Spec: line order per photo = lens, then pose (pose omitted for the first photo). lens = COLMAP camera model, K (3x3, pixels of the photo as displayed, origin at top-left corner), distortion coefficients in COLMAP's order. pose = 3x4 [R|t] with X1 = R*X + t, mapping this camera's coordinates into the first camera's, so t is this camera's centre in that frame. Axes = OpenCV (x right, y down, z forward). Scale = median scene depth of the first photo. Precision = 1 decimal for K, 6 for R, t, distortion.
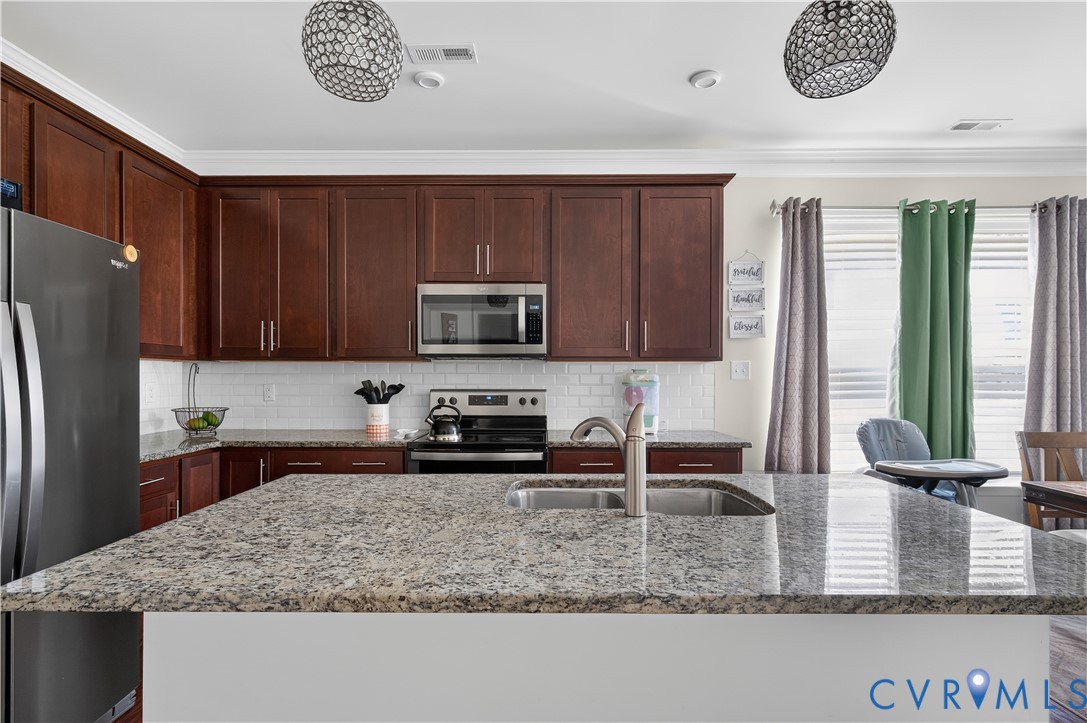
lens RADIAL K [[529.6, 0, 545.6], [0, 529.6, 381.1], [0, 0, 1]] dist [0.001476, -0.001118]
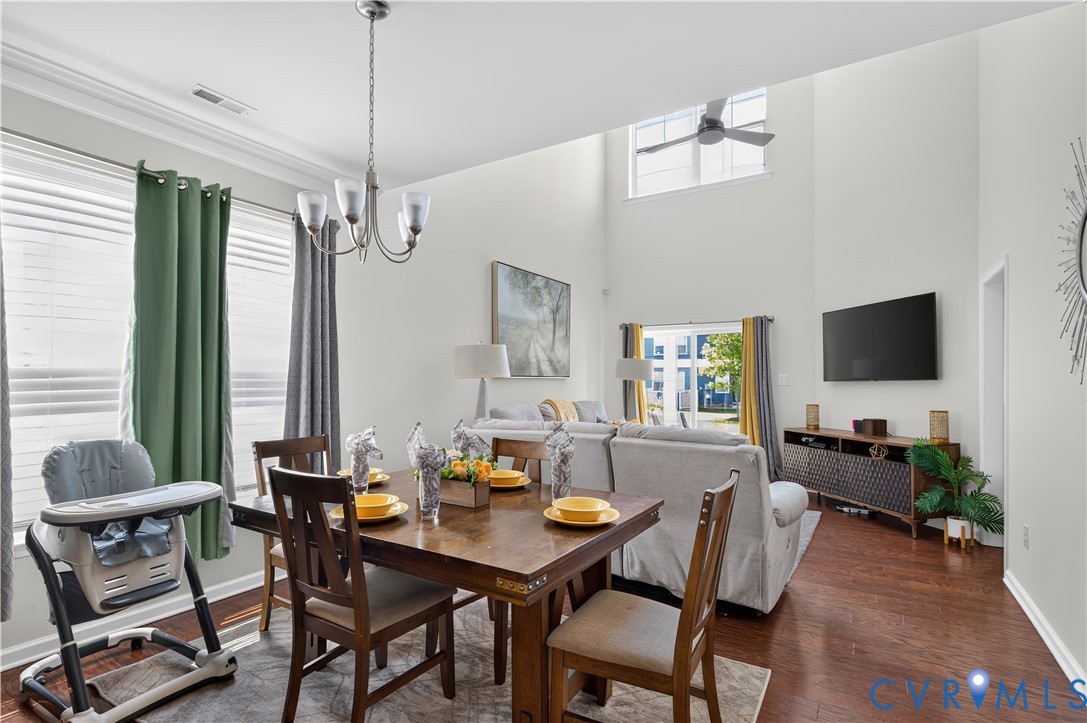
lens RADIAL K [[530.3, 0, 538.1], [0, 530.3, 377.4], [0, 0, 1]] dist [-0.002276, 0.000294]
pose [[0.524258, 0.009882, 0.851502, 0.330842], [0.004471, 0.999887, -0.014357, -0.002707], [-0.851548, 0.011334, 0.524154, 0.081776]]
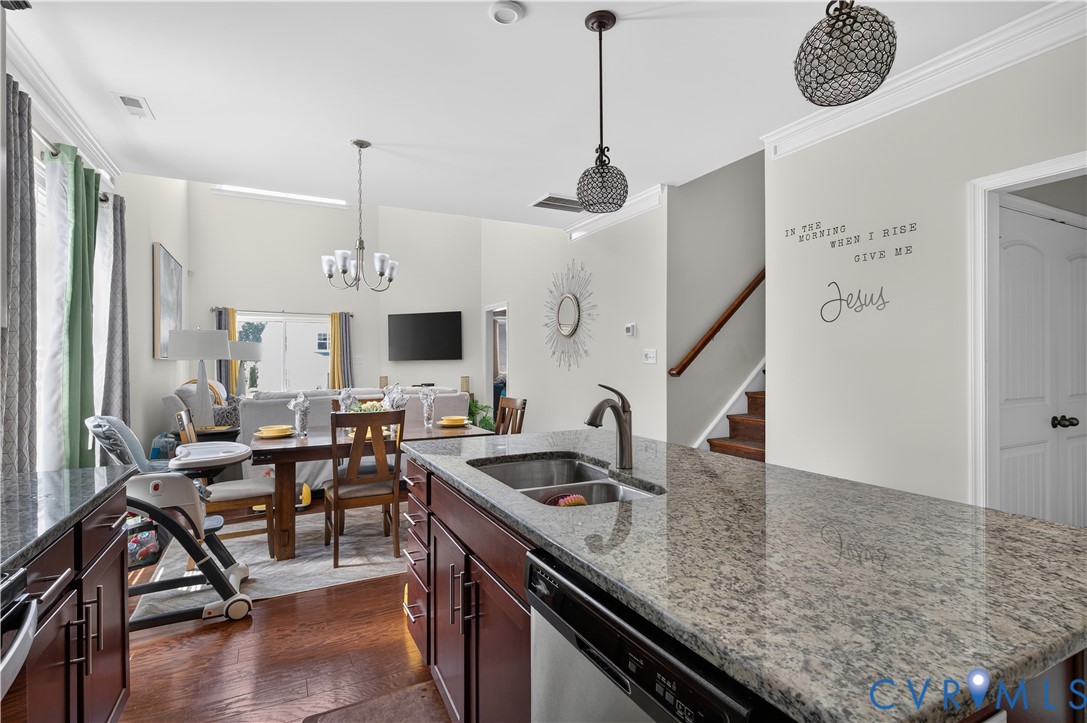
lens RADIAL K [[529.1, 0, 543.5], [0, 529.1, 361.5], [0, 0, 1]] dist [-0.000761, 0.000433]
pose [[-0.459040, 0.002670, 0.888412, -0.389653], [0.012703, 0.999913, 0.003559, -0.007524], [-0.888325, 0.012919, -0.459034, 0.767961]]
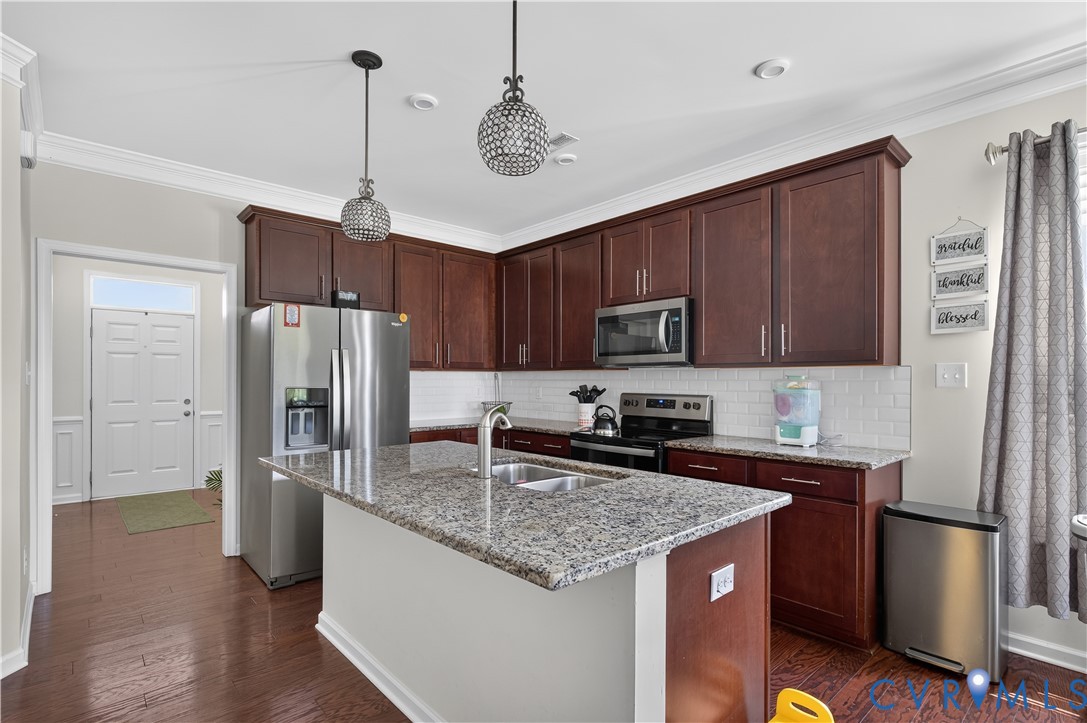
lens RADIAL K [[530.3, 0, 538.1], [0, 530.3, 377.4], [0, 0, 1]] dist [-0.002276, 0.000294]
pose [[0.665962, -0.002598, -0.745982, 0.593927], [-0.009397, 0.999885, -0.011870, -0.003812], [0.745927, 0.014915, 0.665861, 0.055467]]
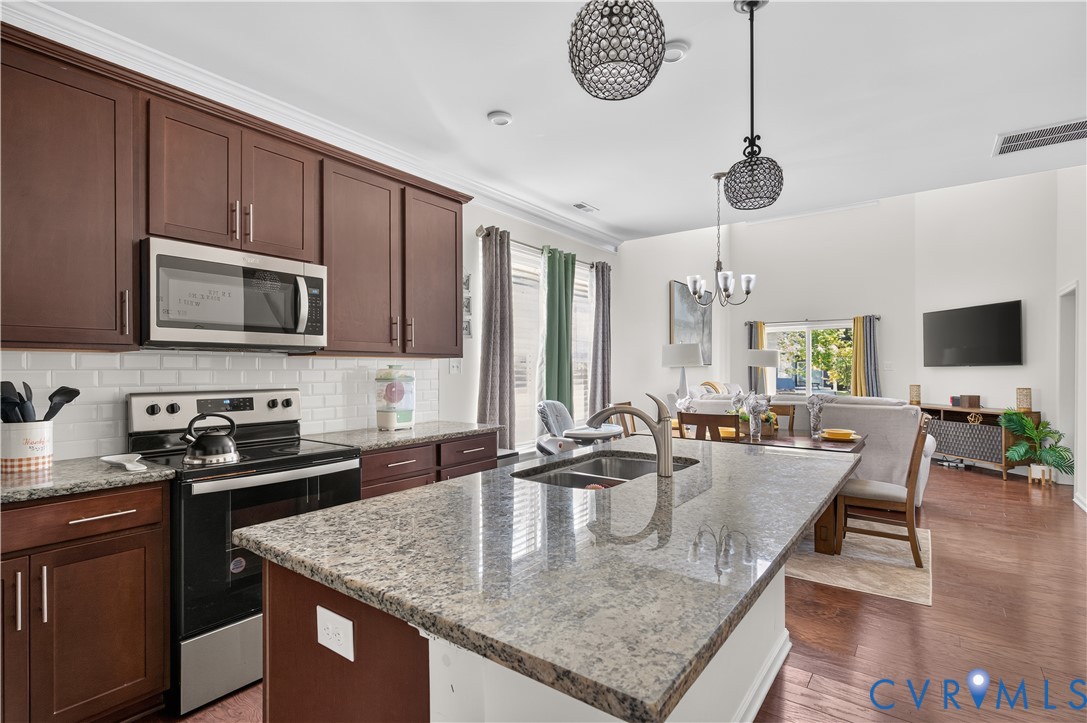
lens RADIAL K [[518.5, 0, 546.4], [0, 518.5, 371.6], [0, 0, 1]] dist [0.002534, 0.000291]
pose [[0.589815, -0.005857, 0.807517, -0.463523], [0.011308, 0.999936, -0.001006, -0.005837], [-0.807459, 0.009725, 0.589843, 0.200918]]
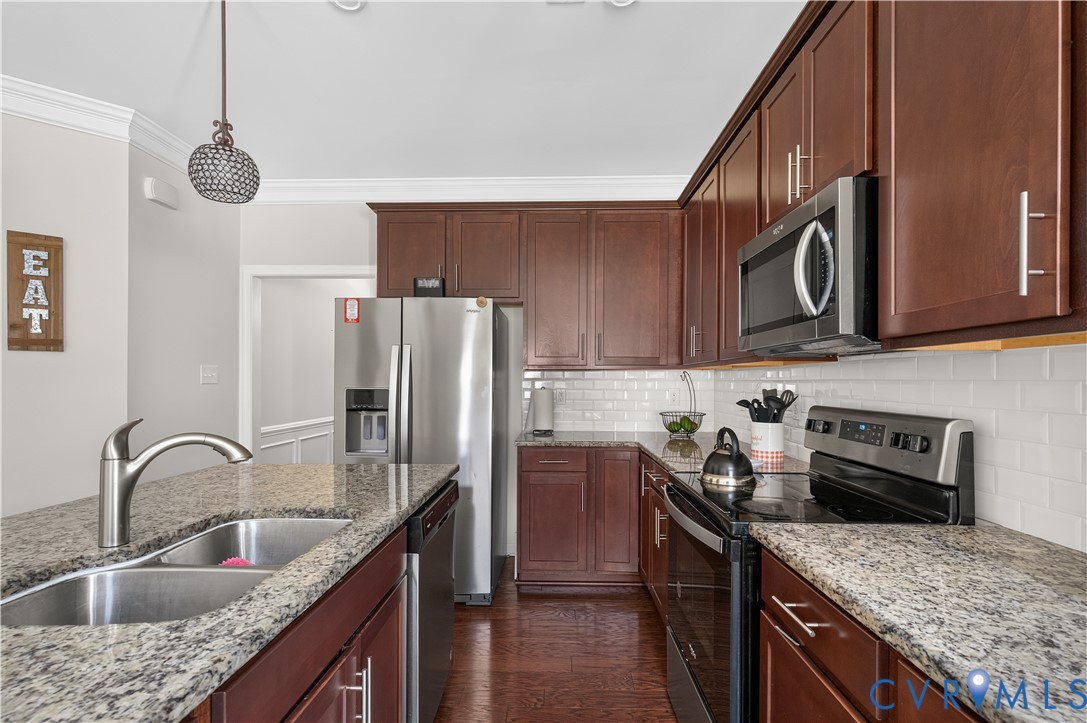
lens RADIAL K [[530.3, 0, 538.1], [0, 530.3, 377.4], [0, 0, 1]] dist [-0.002276, 0.000294]
pose [[-0.026309, -0.008250, -0.999620, 0.440881], [-0.011548, 0.999902, -0.007948, -0.009220], [0.999587, 0.011335, -0.026402, 0.738535]]
